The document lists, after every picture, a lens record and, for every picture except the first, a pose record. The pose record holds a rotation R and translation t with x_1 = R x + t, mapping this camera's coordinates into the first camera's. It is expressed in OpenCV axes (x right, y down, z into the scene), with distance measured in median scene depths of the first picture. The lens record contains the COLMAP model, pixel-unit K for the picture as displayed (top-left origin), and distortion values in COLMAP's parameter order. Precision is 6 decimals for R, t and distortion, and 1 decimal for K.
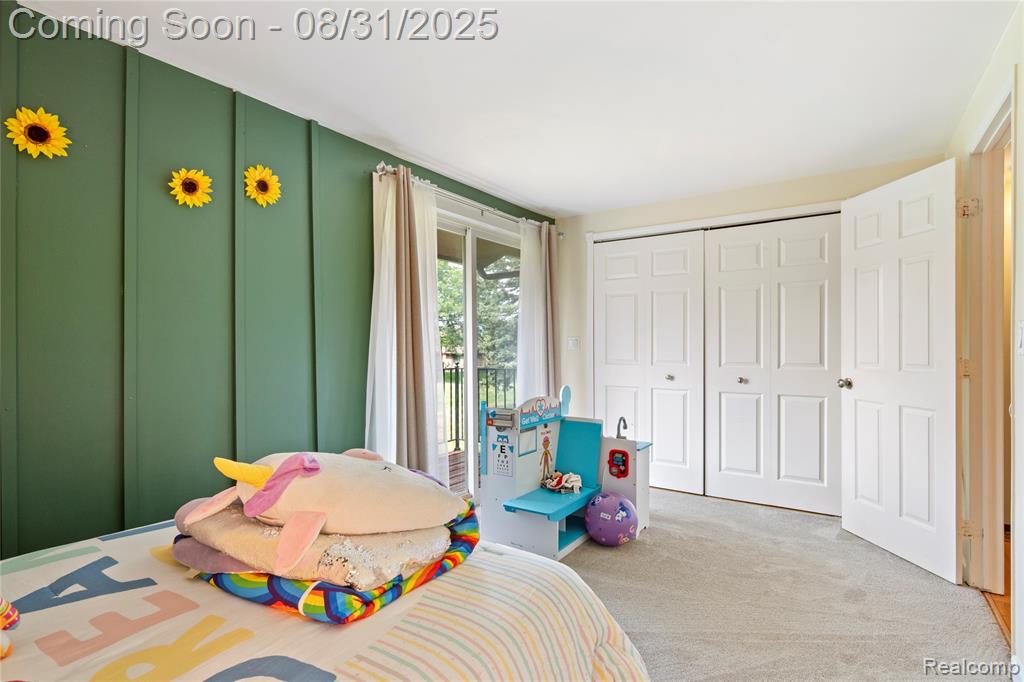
lens RADIAL K [[522.4, 0, 513.2], [0, 522.4, 345.5], [0, 0, 1]] dist [-0.007272, -0.001315]
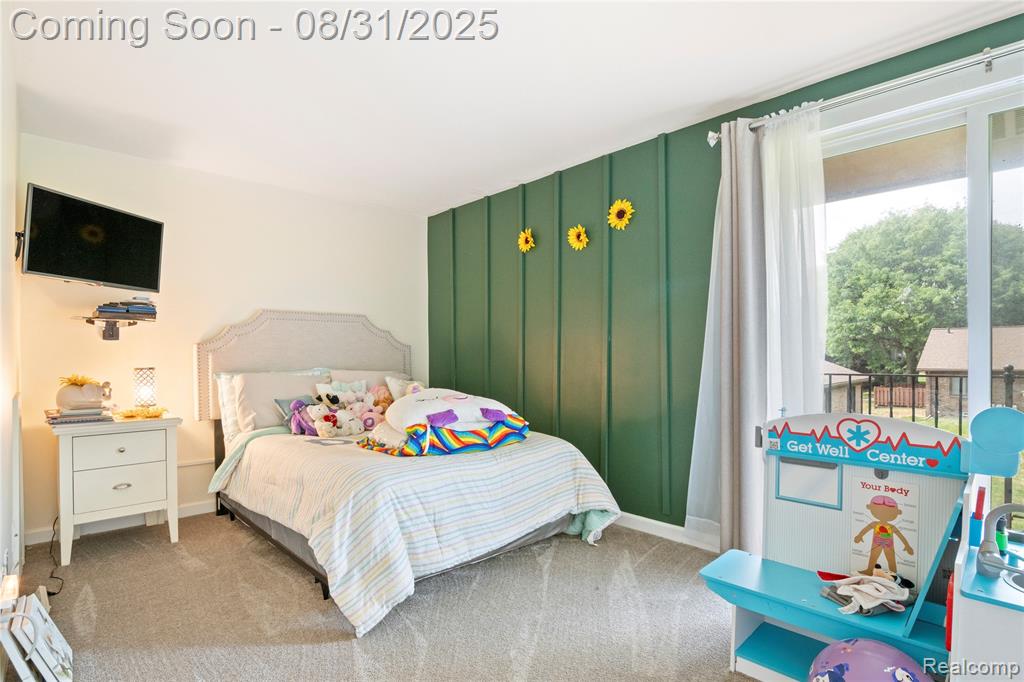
lens RADIAL K [[522.4, 0, 513.2], [0, 522.4, 352.7], [0, 0, 1]] dist [-0.007272, -0.001315]
pose [[-0.221407, 0.010945, -0.975120, 0.656109], [0.001445, 0.999940, 0.010896, 0.026991], [0.975180, 0.001003, -0.221410, 0.770059]]
